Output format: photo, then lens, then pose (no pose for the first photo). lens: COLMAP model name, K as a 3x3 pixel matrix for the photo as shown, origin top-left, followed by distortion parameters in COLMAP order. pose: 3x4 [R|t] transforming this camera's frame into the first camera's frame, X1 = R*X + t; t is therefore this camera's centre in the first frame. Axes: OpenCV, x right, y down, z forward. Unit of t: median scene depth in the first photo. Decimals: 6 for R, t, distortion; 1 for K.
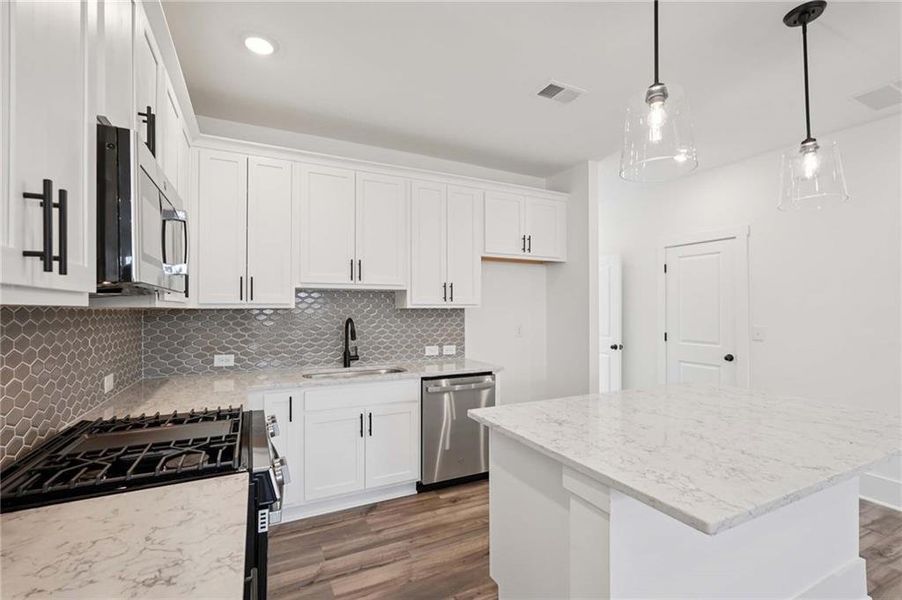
lens RADIAL K [[402.5, 0, 455.1], [0, 402.5, 307.2], [0, 0, 1]] dist [-0.015500, 0.008781]
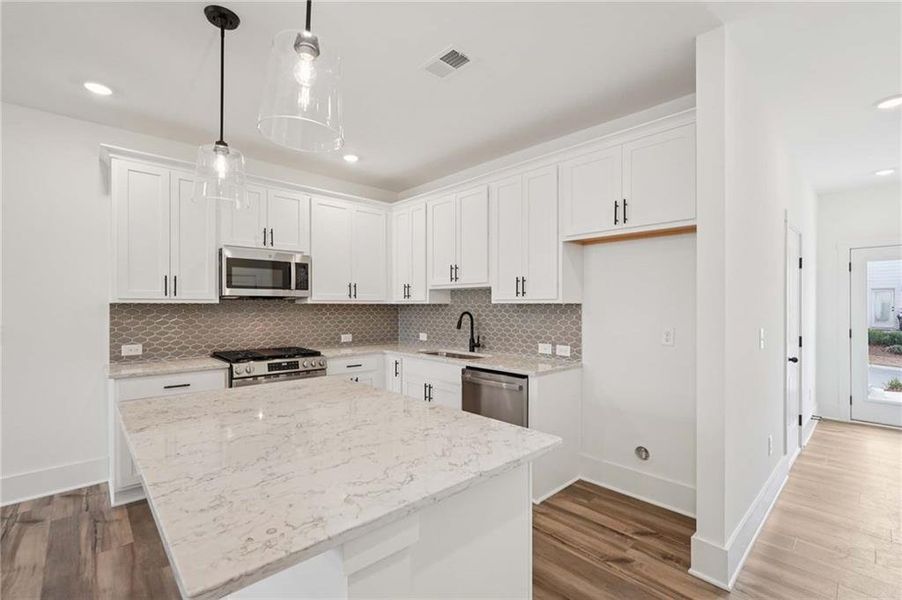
lens RADIAL K [[402.5, 0, 450.5], [0, 402.5, 307.4], [0, 0, 1]] dist [-0.015500, 0.008781]
pose [[0.282507, 0.006644, -0.959242, 0.887909], [0.002816, 0.999966, 0.007755, 0.003950], [0.959261, -0.004892, 0.282478, 0.590774]]
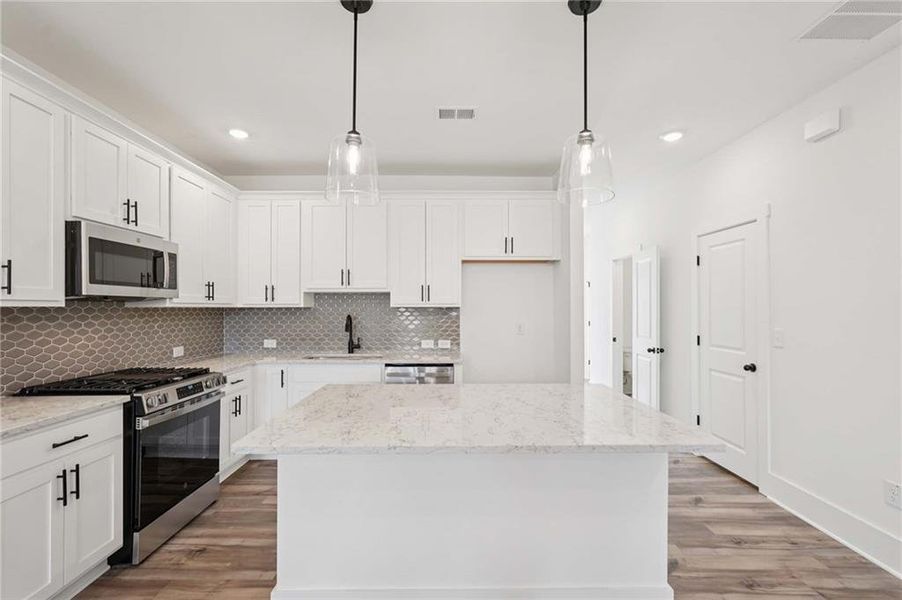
lens RADIAL K [[402.5, 0, 452.3], [0, 402.5, 305.9], [0, 0, 1]] dist [-0.015500, 0.008781]
pose [[0.897674, -0.001332, -0.440658, 0.581371], [0.001709, 0.999998, 0.000460, -0.001159], [0.440657, -0.001166, 0.897675, -0.002567]]
